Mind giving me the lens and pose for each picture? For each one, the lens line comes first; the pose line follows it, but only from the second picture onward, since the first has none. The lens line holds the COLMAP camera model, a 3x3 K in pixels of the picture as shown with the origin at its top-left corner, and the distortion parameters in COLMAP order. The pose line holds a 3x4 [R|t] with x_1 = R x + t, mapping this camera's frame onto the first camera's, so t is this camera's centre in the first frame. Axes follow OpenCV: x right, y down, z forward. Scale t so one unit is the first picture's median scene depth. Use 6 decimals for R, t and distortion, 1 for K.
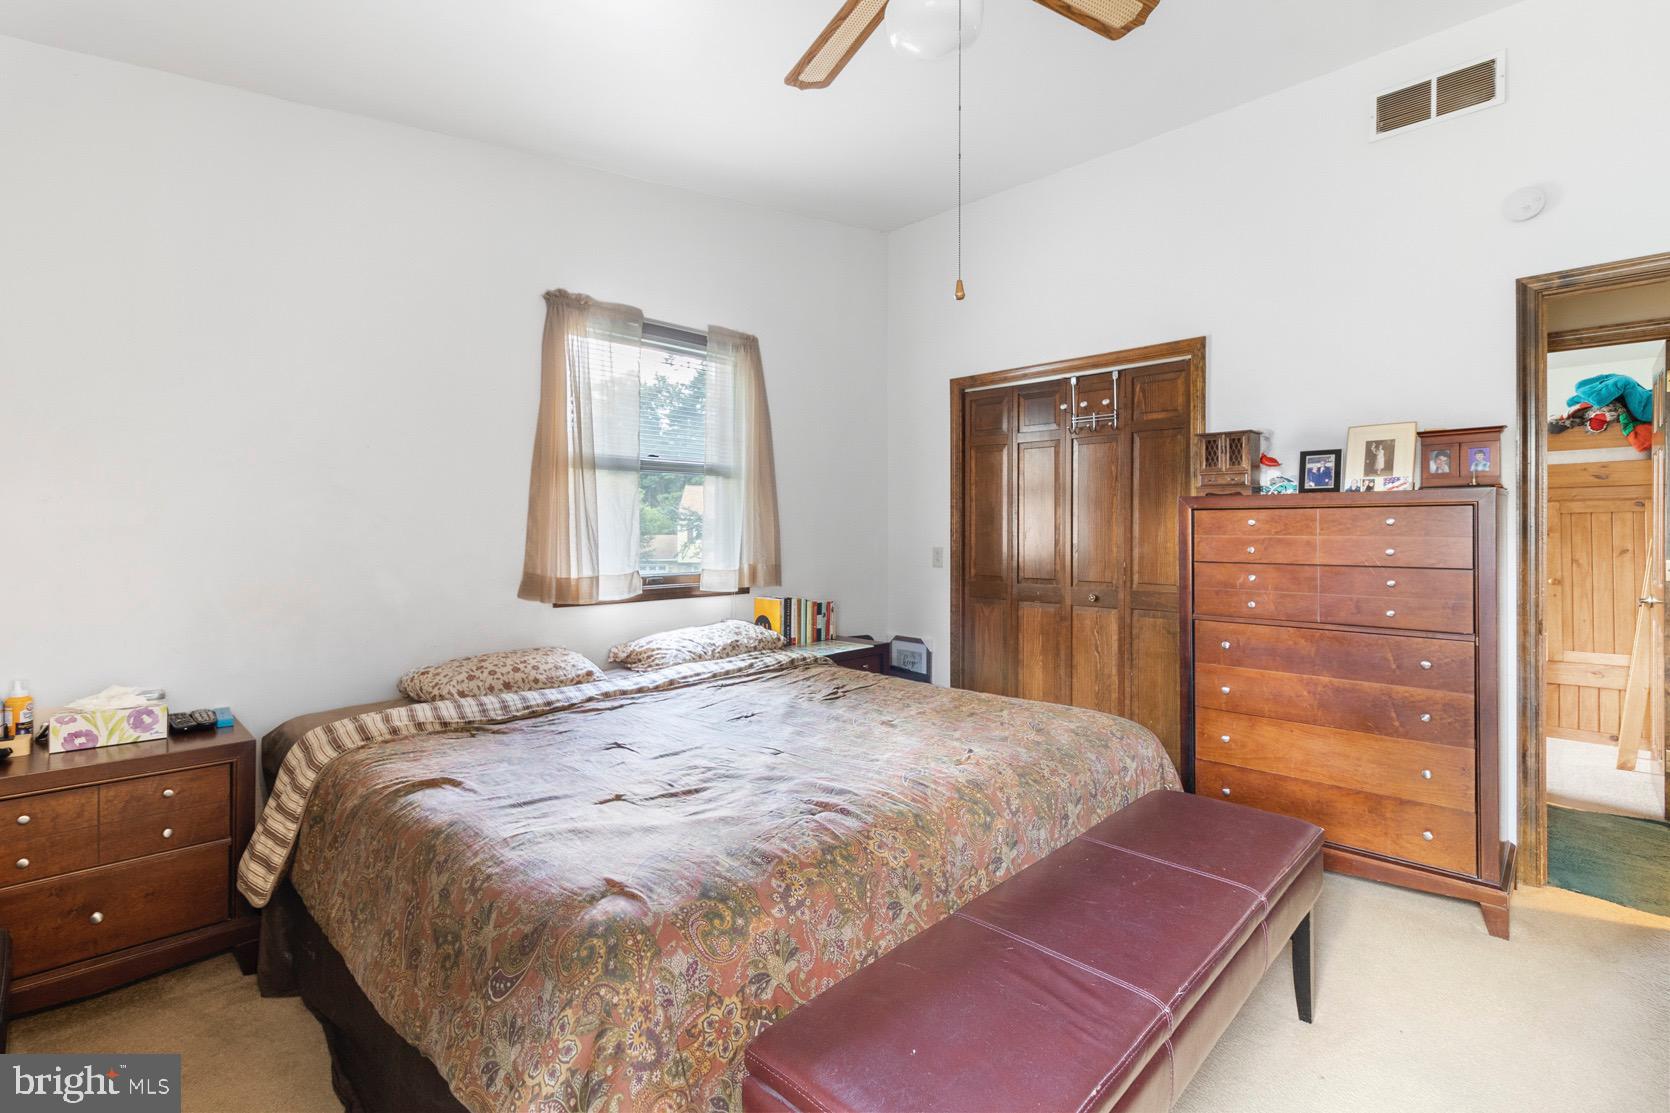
lens RADIAL K [[773.6, 0, 830.6], [0, 773.6, 539.7], [0, 0, 1]] dist [0.004372, -0.001971]
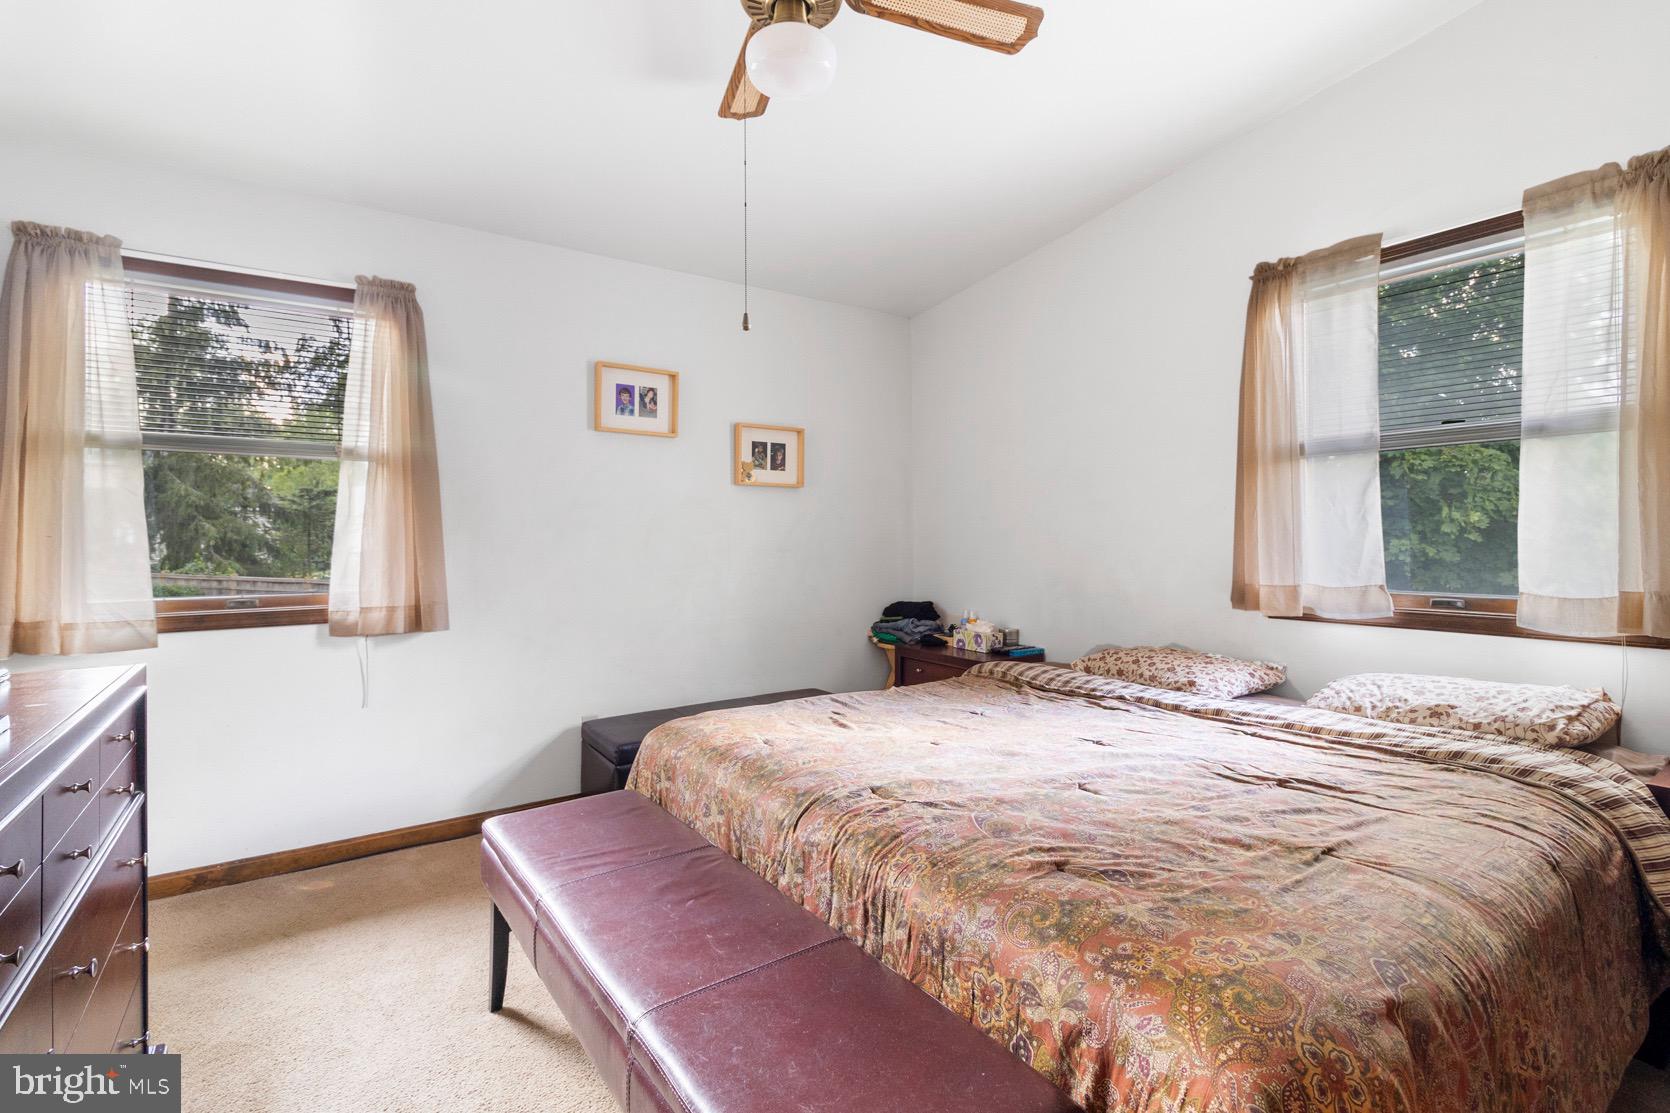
lens RADIAL K [[773.6, 0, 831.0], [0, 773.6, 551.8], [0, 0, 1]] dist [0.004372, -0.001971]
pose [[-0.183323, 0.018508, -0.982878, 0.637996], [-0.004335, 0.999798, 0.019636, -0.004757], [0.983043, 0.007860, -0.183206, 0.674890]]
